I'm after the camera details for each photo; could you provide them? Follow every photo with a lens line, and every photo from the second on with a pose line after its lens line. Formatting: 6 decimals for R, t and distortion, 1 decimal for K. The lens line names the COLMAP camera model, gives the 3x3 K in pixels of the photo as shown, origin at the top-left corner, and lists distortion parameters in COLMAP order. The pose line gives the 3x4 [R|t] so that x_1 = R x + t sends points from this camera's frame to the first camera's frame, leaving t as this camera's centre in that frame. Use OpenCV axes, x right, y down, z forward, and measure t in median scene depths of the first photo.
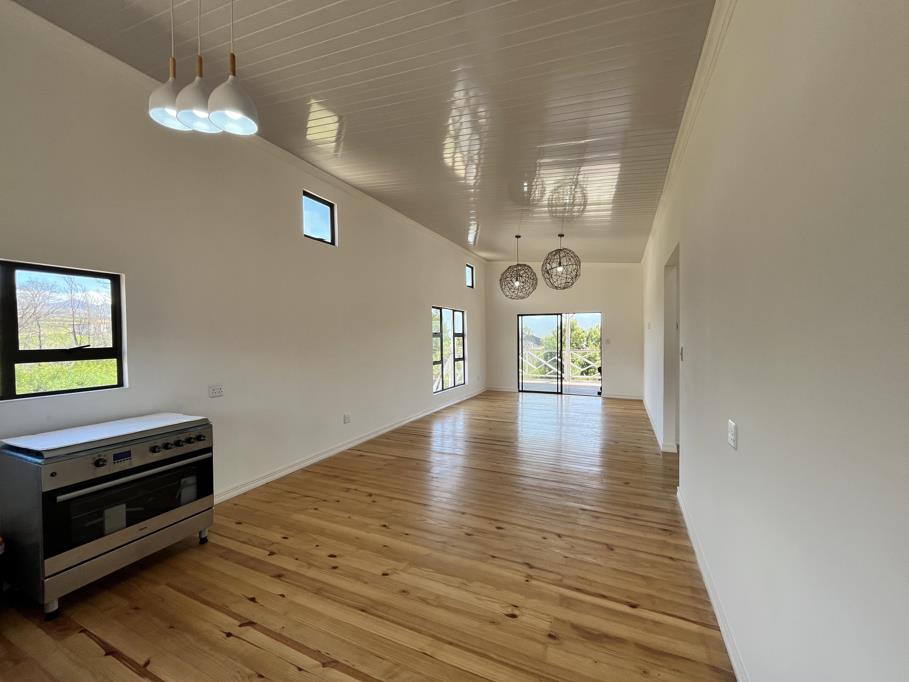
lens RADIAL K [[367.7, 0, 452.6], [0, 367.7, 342.5], [0, 0, 1]] dist [-0.001445, -0.000103]
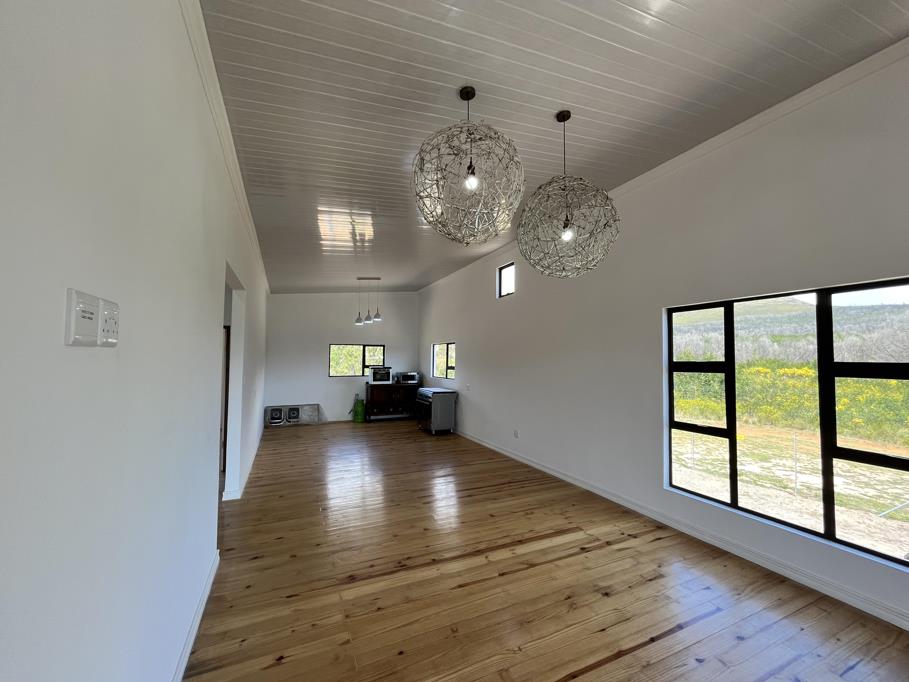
lens RADIAL K [[367.7, 0, 452.6], [0, 367.7, 342.5], [0, 0, 1]] dist [-0.001445, -0.000103]
pose [[-0.653755, 0.004676, -0.756692, 0.746393], [0.012985, 0.999903, -0.005040, -0.082701], [0.756595, -0.013121, -0.653753, 1.629145]]
